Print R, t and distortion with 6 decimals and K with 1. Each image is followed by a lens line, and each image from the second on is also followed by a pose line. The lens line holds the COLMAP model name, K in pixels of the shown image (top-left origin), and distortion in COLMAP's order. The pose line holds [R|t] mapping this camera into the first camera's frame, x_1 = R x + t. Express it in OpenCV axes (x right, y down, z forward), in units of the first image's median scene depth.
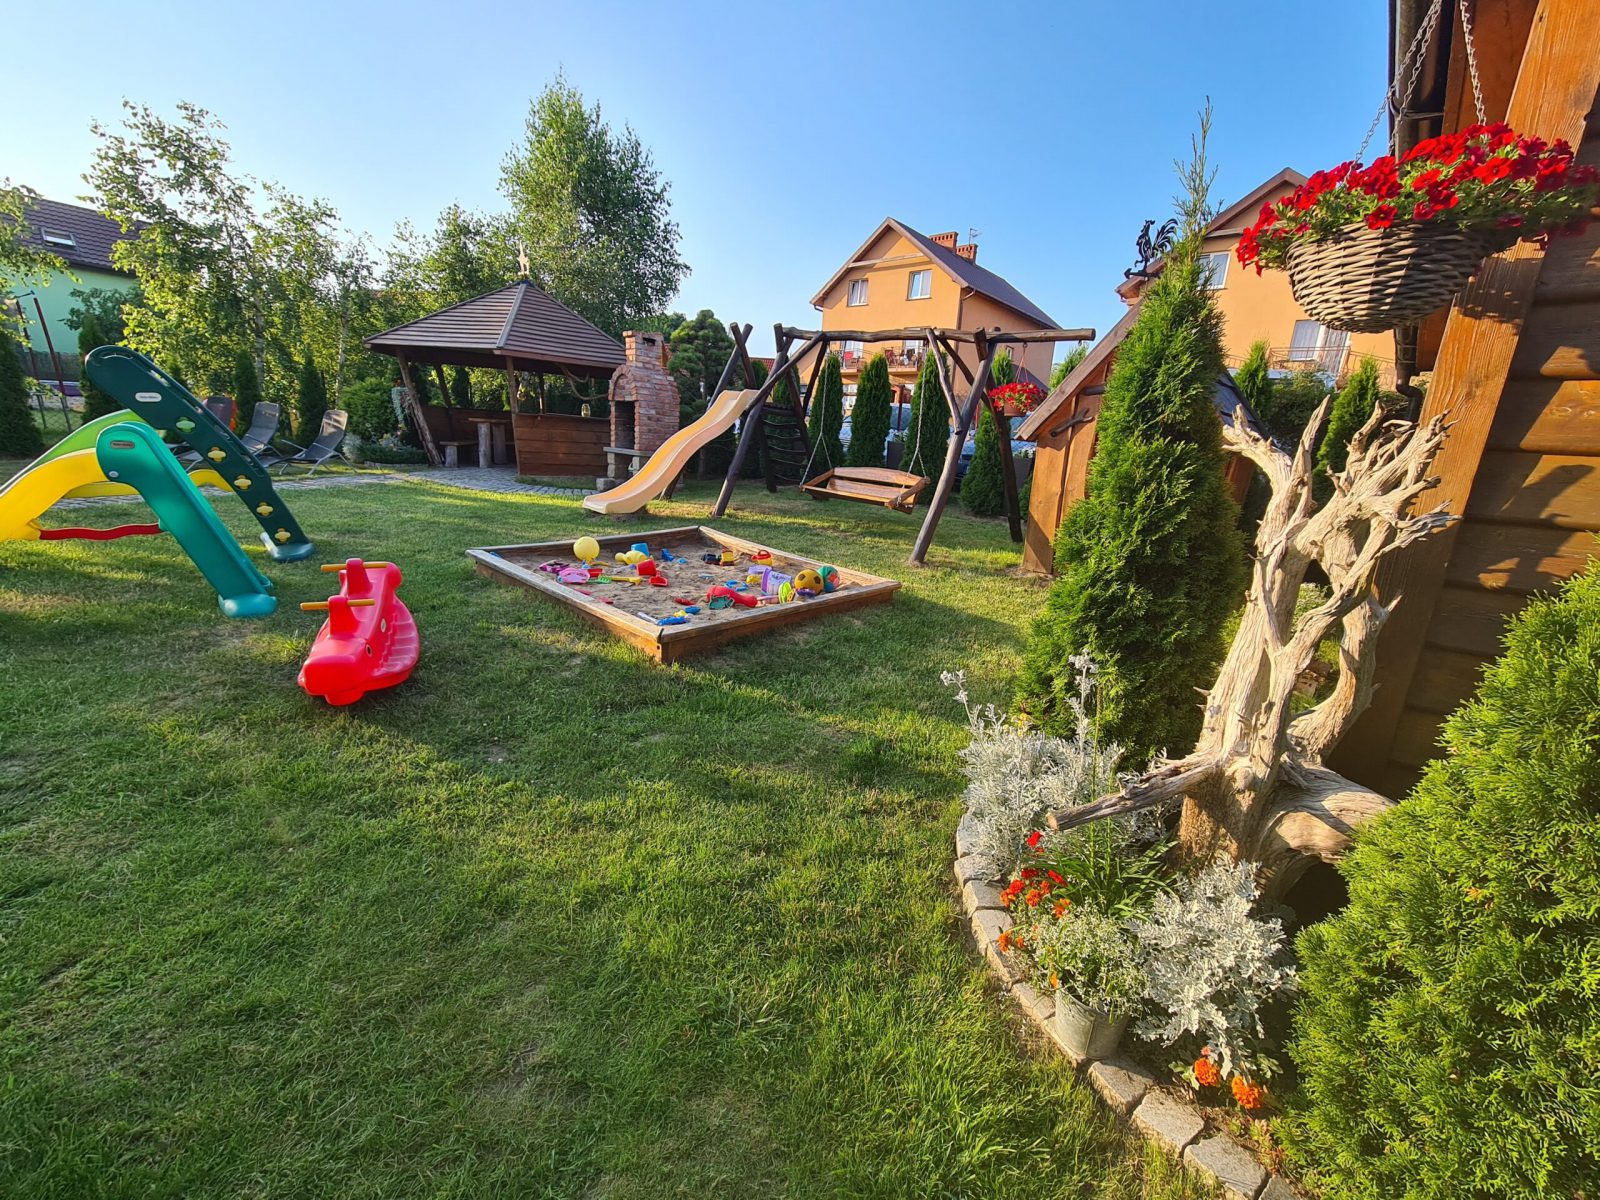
lens RADIAL K [[654.9, 0, 812.6], [0, 654.9, 609.7], [0, 0, 1]] dist [0.000027, -0.000341]
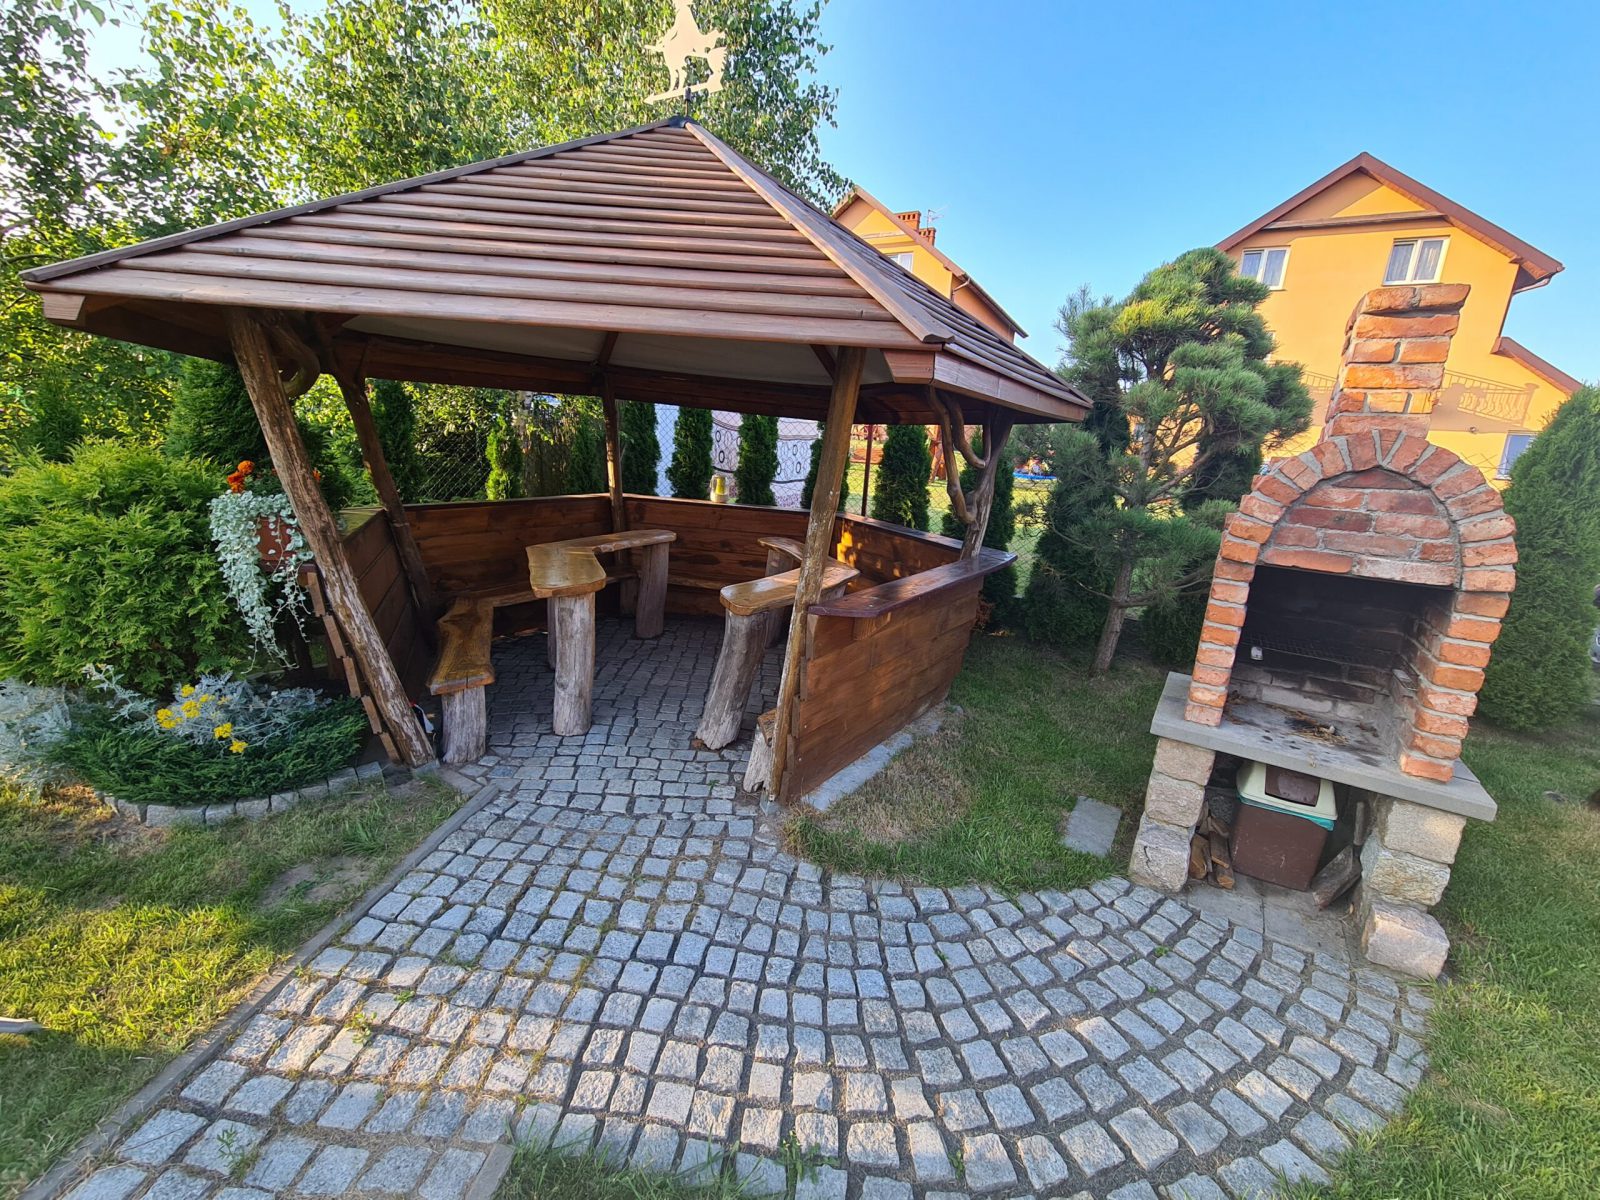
lens RADIAL K [[654.9, 0, 811.6], [0, 654.9, 610.6], [0, 0, 1]] dist [0.000027, -0.000341]
pose [[0.976176, -0.055650, 0.209724, -0.729011], [0.053778, 0.998446, 0.014622, -0.435723], [-0.210211, -0.002995, 0.977651, 1.094214]]
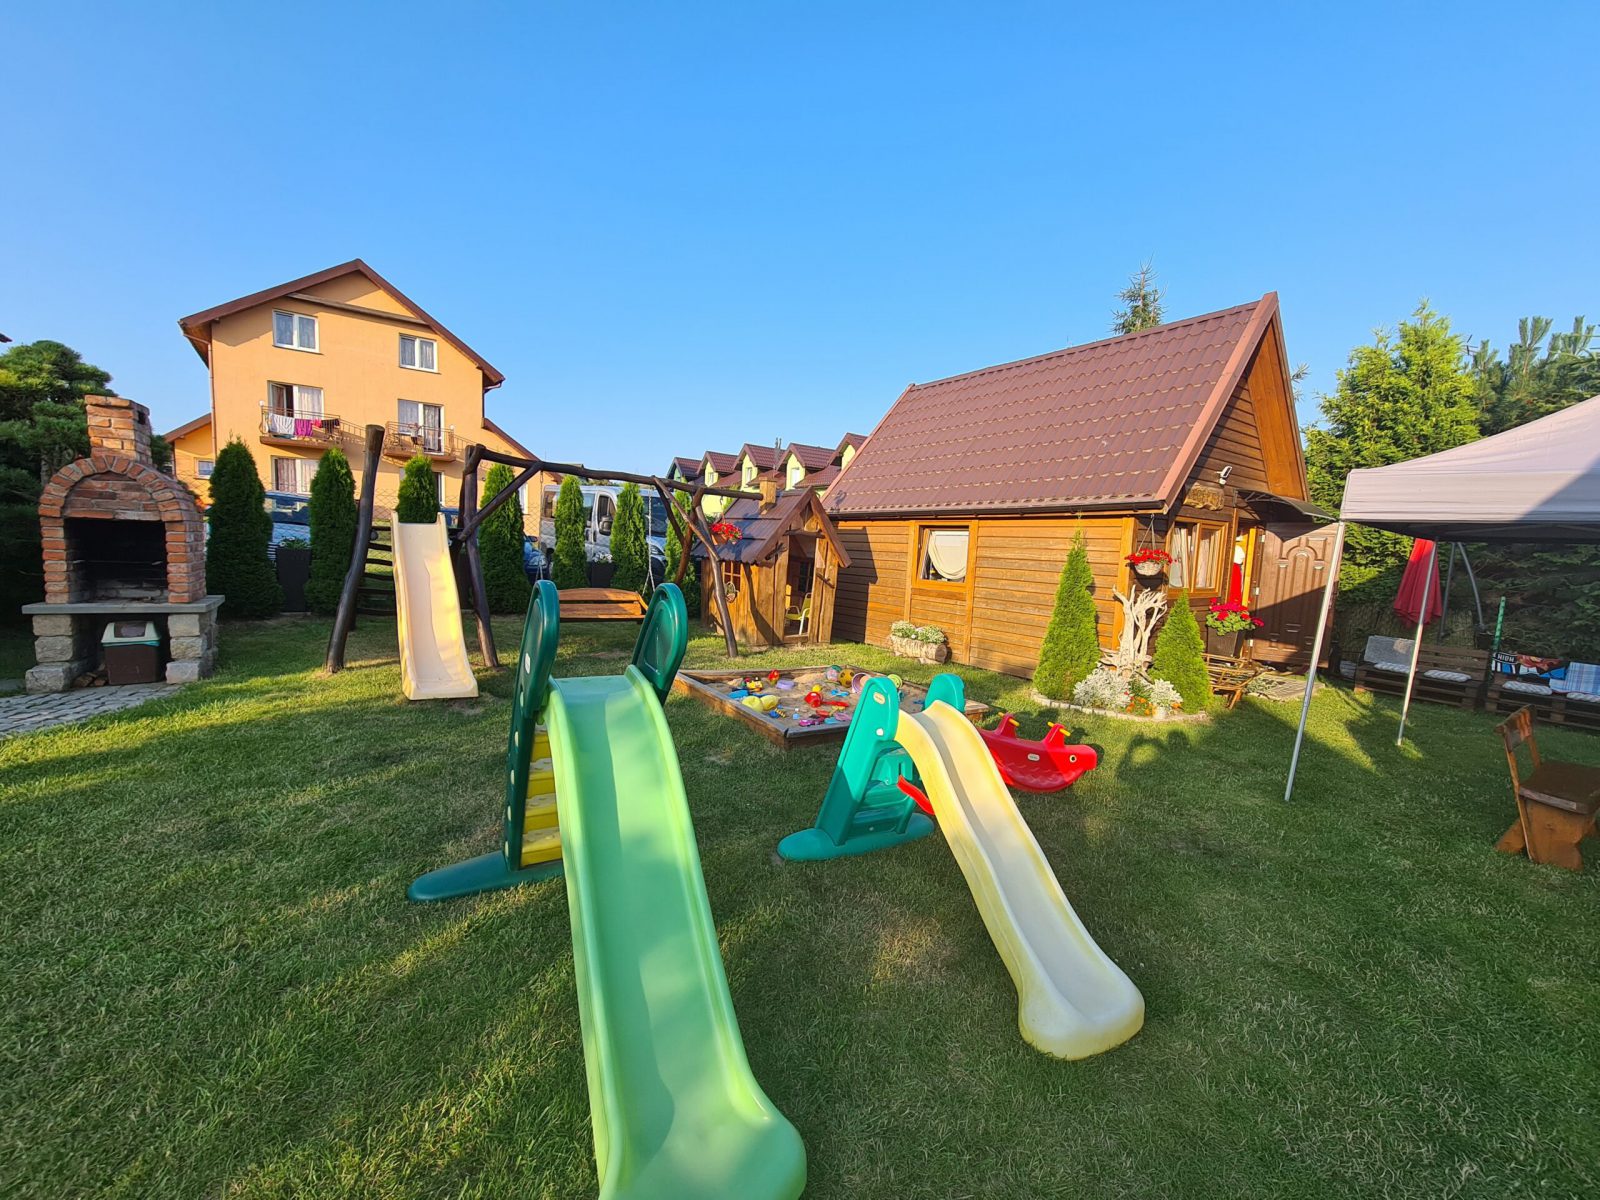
lens RADIAL K [[654.9, 0, 811.4], [0, 654.9, 608.4], [0, 0, 1]] dist [0.000027, -0.000341]
pose [[0.206083, -0.156643, 0.965916, -0.963368], [0.211001, 0.970996, 0.112449, -0.252361], [-0.955515, 0.180636, 0.233157, 0.448990]]
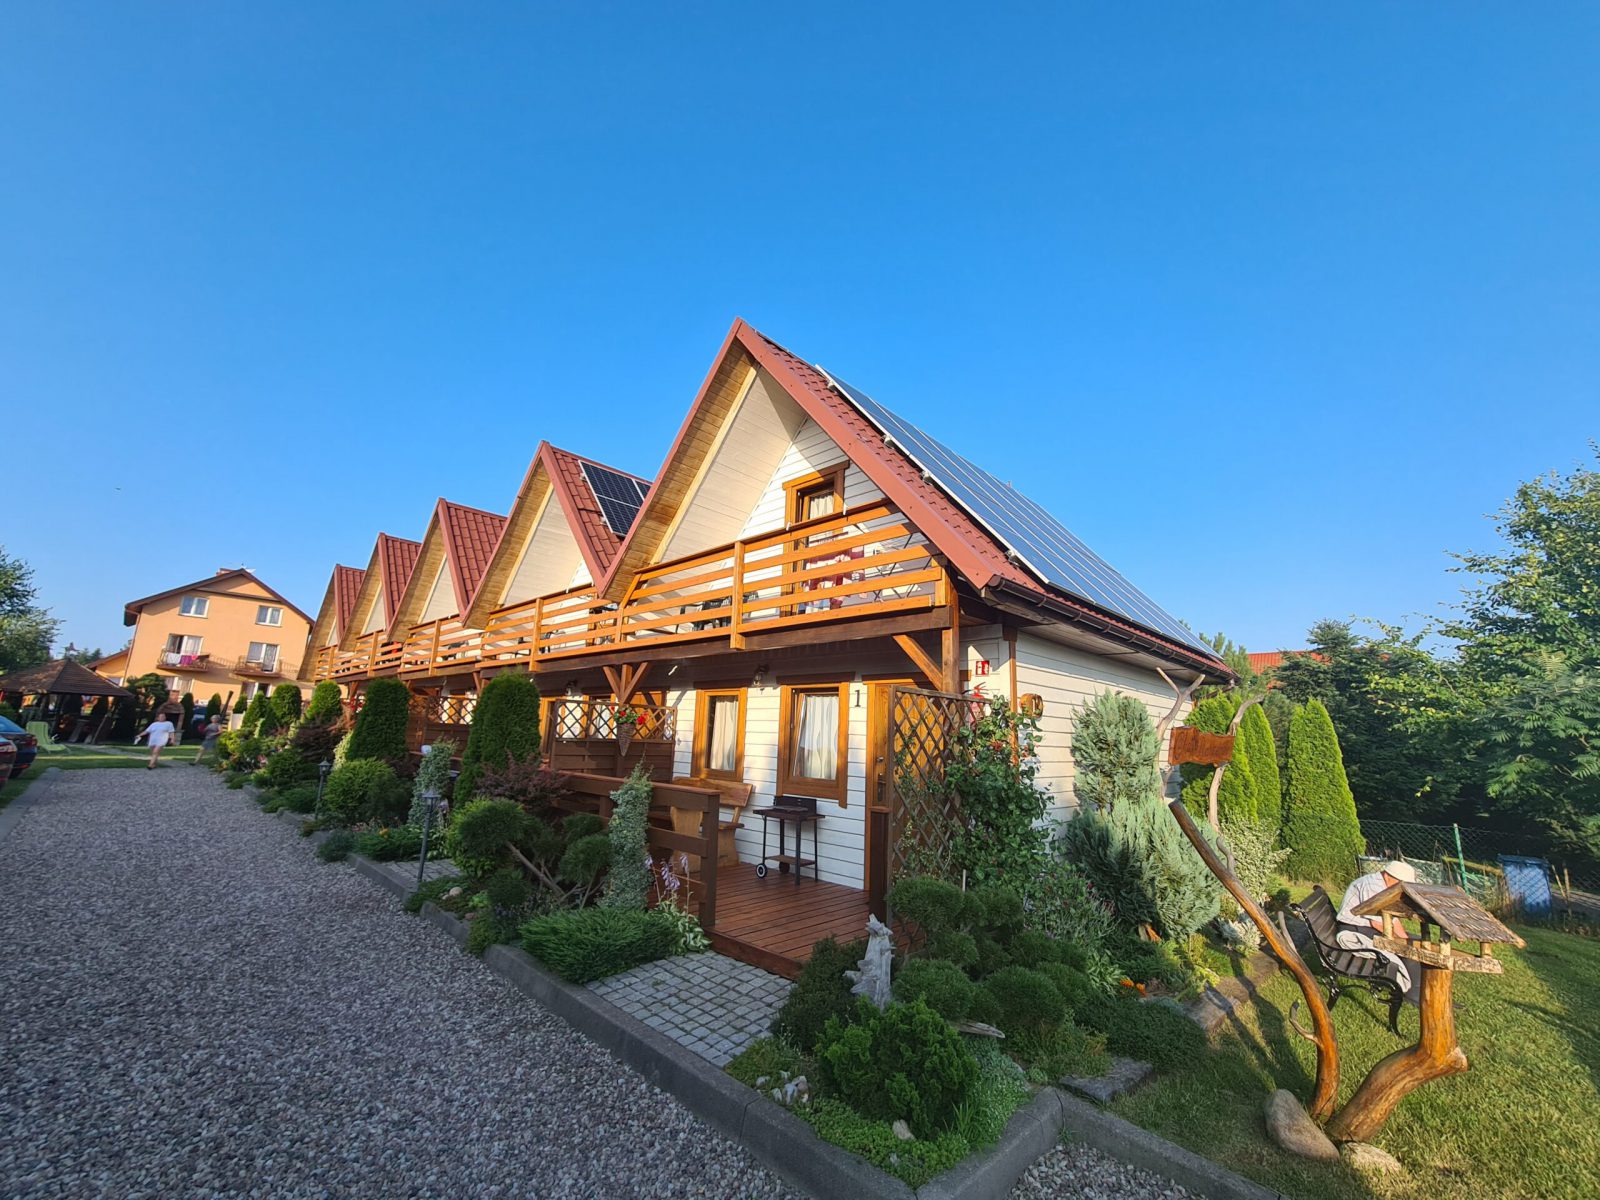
lens RADIAL K [[654.9, 0, 810.7], [0, 654.9, 611.0], [0, 0, 1]] dist [0.000027, -0.000341]
pose [[0.051891, 0.128223, 0.990387, -4.068648], [0.209966, 0.968155, -0.136346, 0.298048], [-0.976331, 0.215023, 0.023316, -2.513663]]
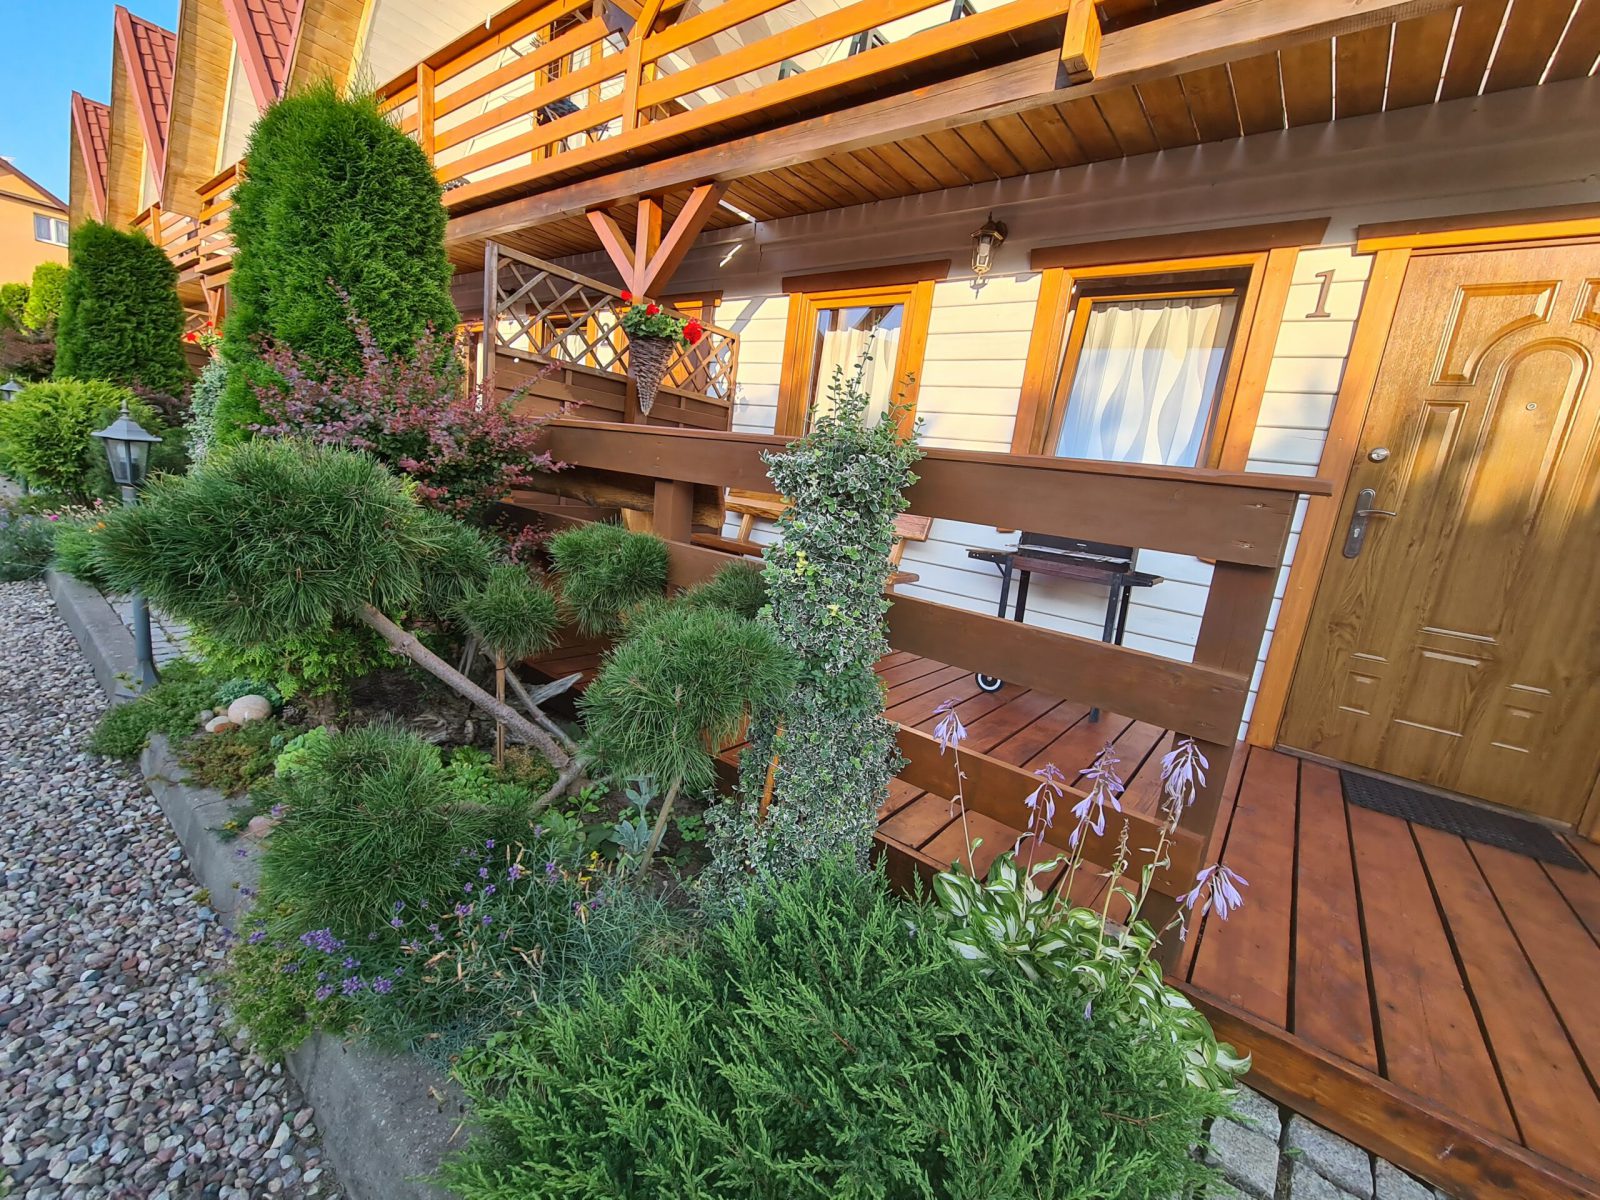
lens RADIAL K [[654.9, 0, 812.2], [0, 654.9, 610.5], [0, 0, 1]] dist [0.000027, -0.000341]
pose [[-0.042388, -0.265571, 0.963159, -3.420103], [0.115646, 0.956242, 0.268753, 0.349257], [-0.992386, 0.122777, -0.009821, -2.189970]]
